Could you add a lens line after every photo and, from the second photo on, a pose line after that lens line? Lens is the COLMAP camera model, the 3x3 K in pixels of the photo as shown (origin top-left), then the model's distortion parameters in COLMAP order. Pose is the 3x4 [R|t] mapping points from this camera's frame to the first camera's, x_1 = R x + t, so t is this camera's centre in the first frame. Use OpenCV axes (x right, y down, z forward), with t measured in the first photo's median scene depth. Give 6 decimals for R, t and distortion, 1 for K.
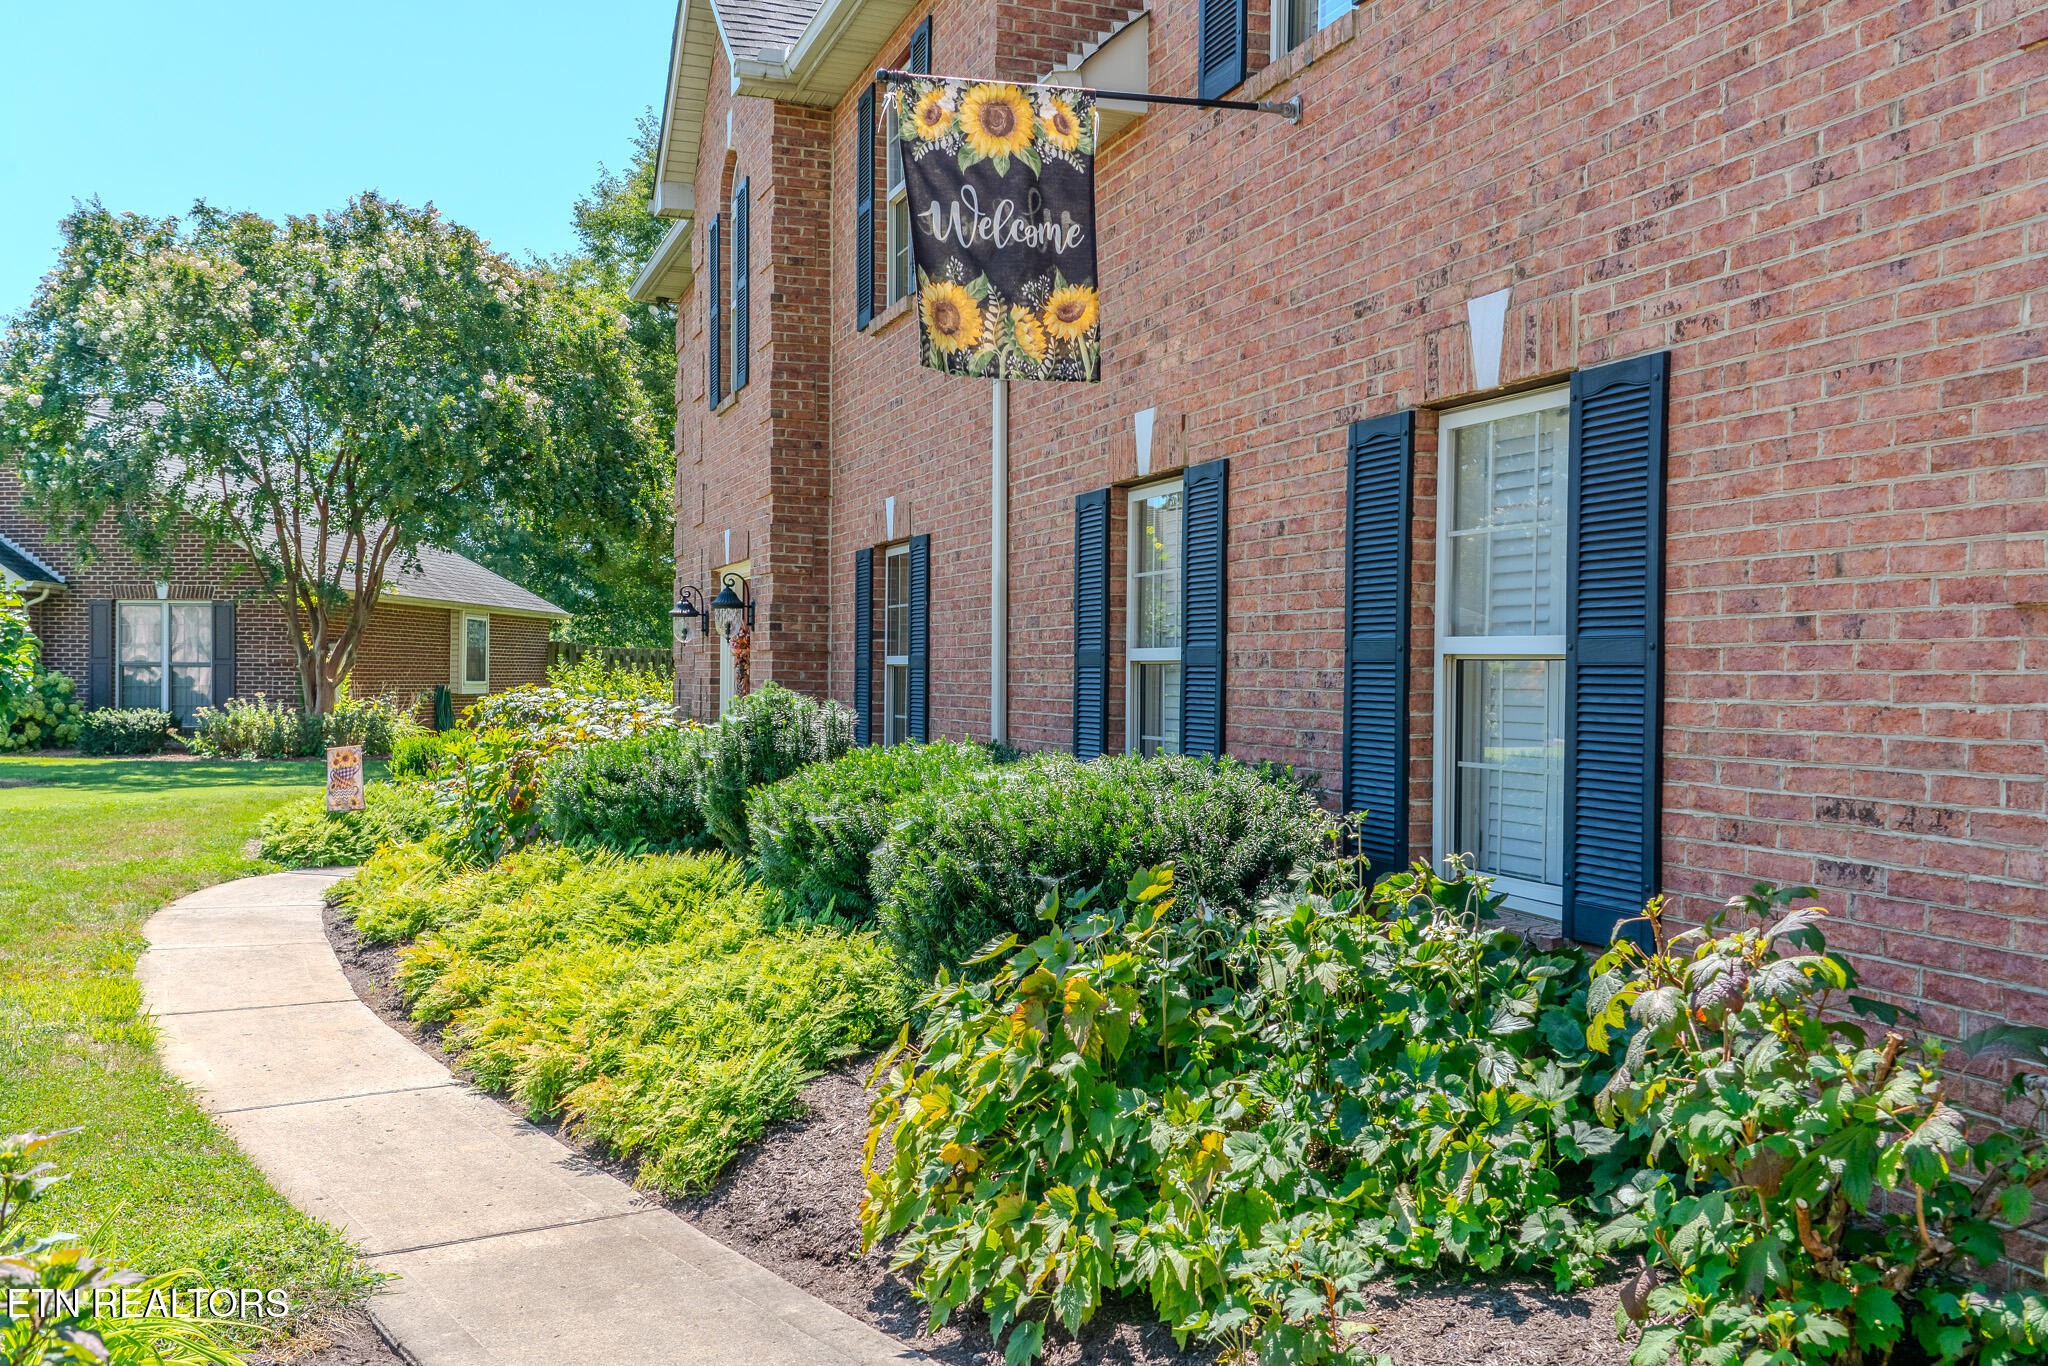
lens RADIAL K [[1837.9, 0, 1027.2], [0, 1837.9, 680.8], [0, 0, 1]] dist [0.032925, 0.000664]
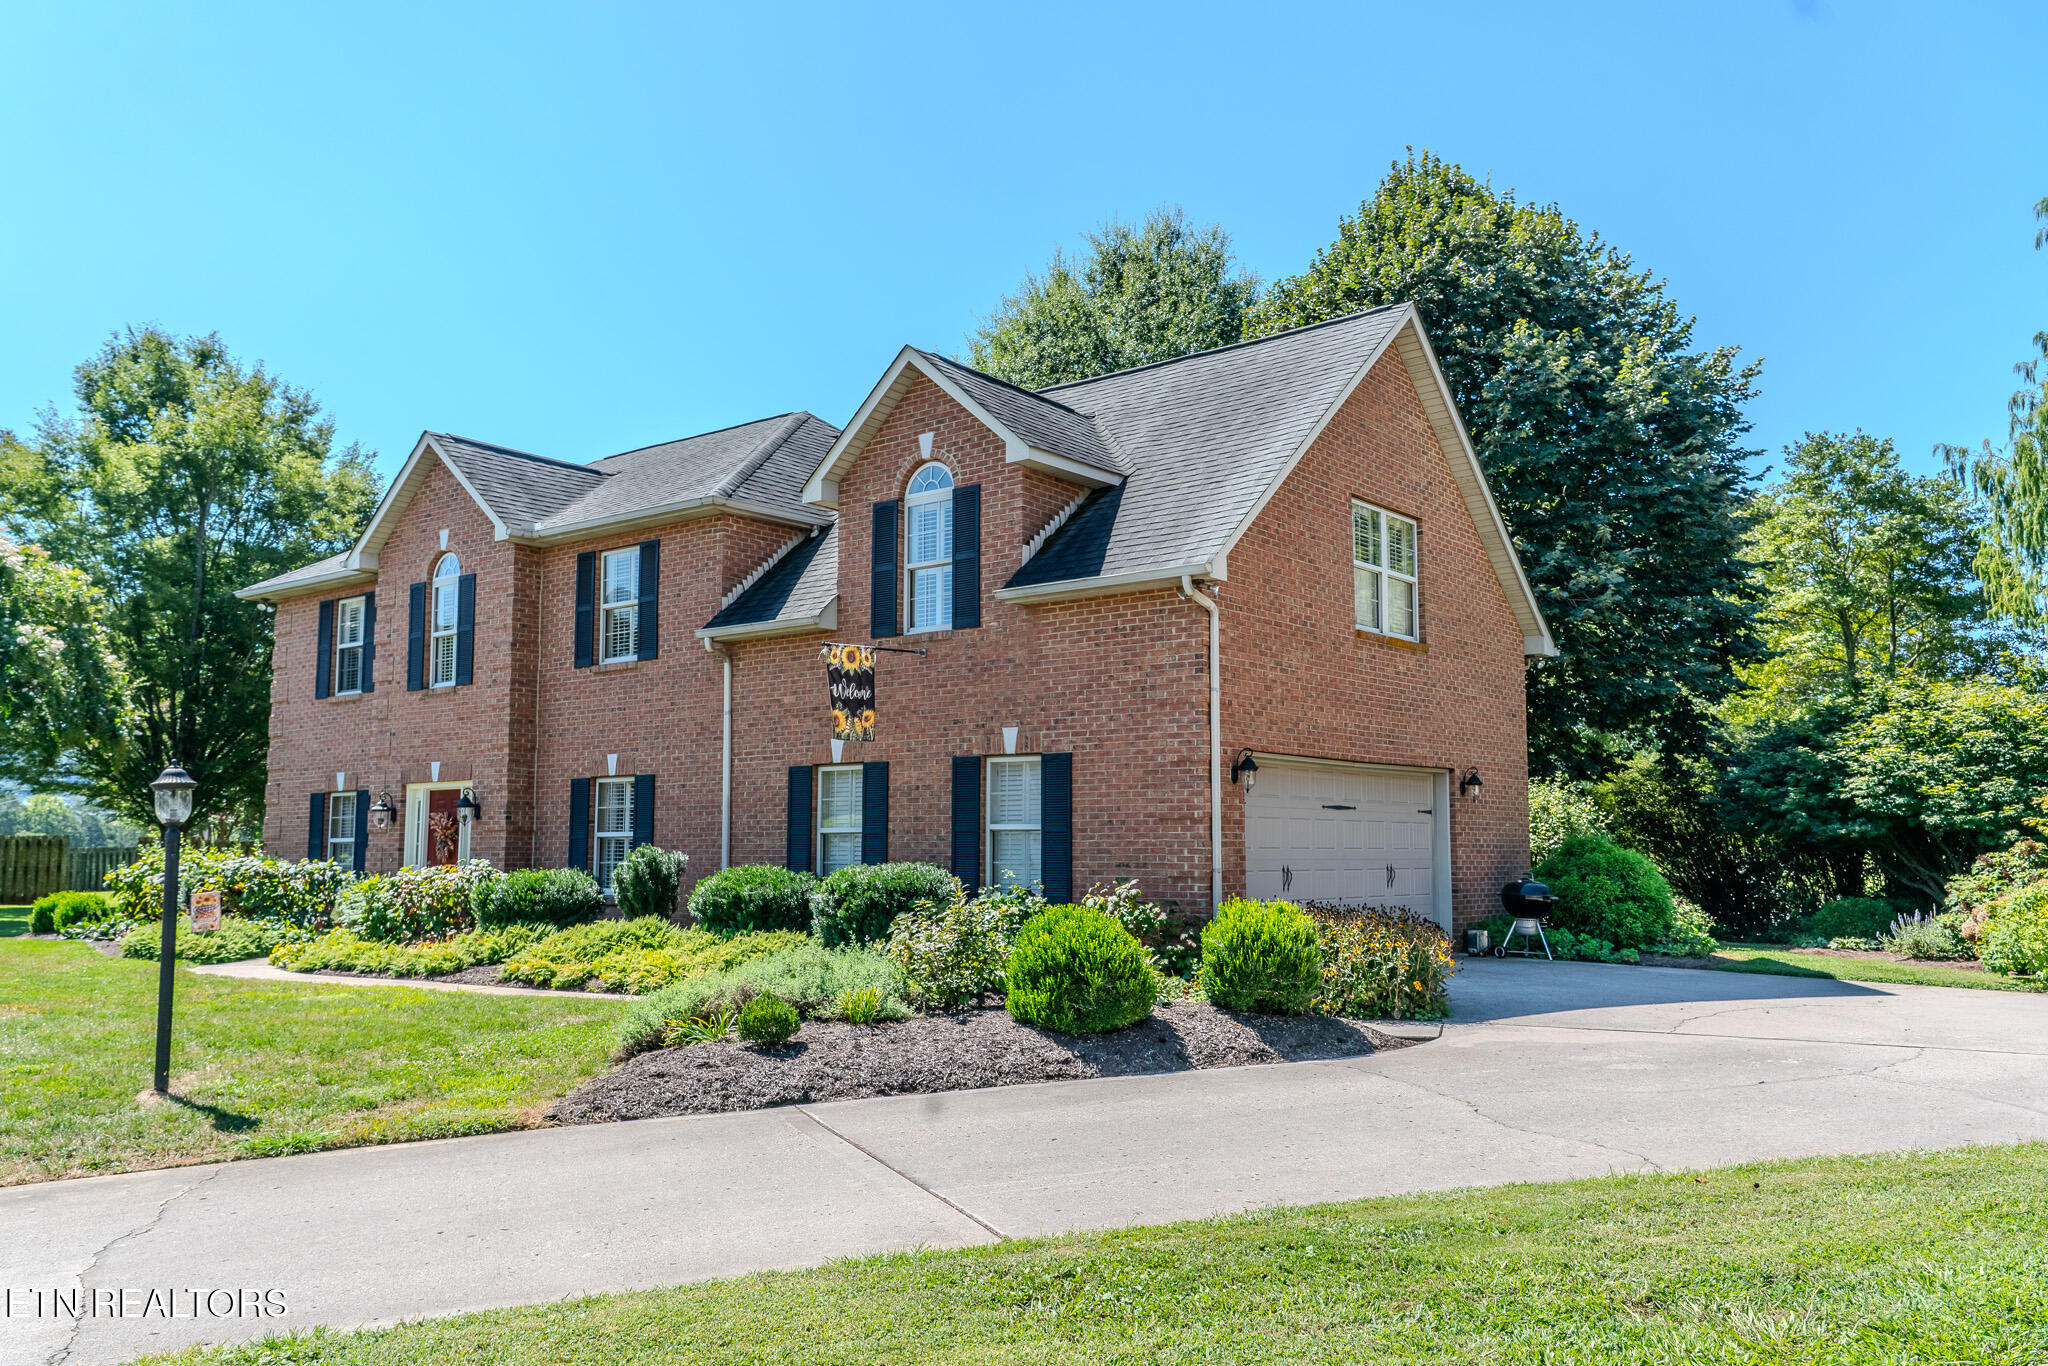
lens RADIAL K [[1541.8, 0, 1024.9], [0, 1541.8, 684.9], [0, 0, 1]] dist [0.015003, 0.003367]
pose [[0.848661, 0.036853, 0.527651, -1.266853], [0.017980, 0.994983, -0.098411, 0.001166], [-0.528631, 0.093005, 0.843741, -1.493996]]
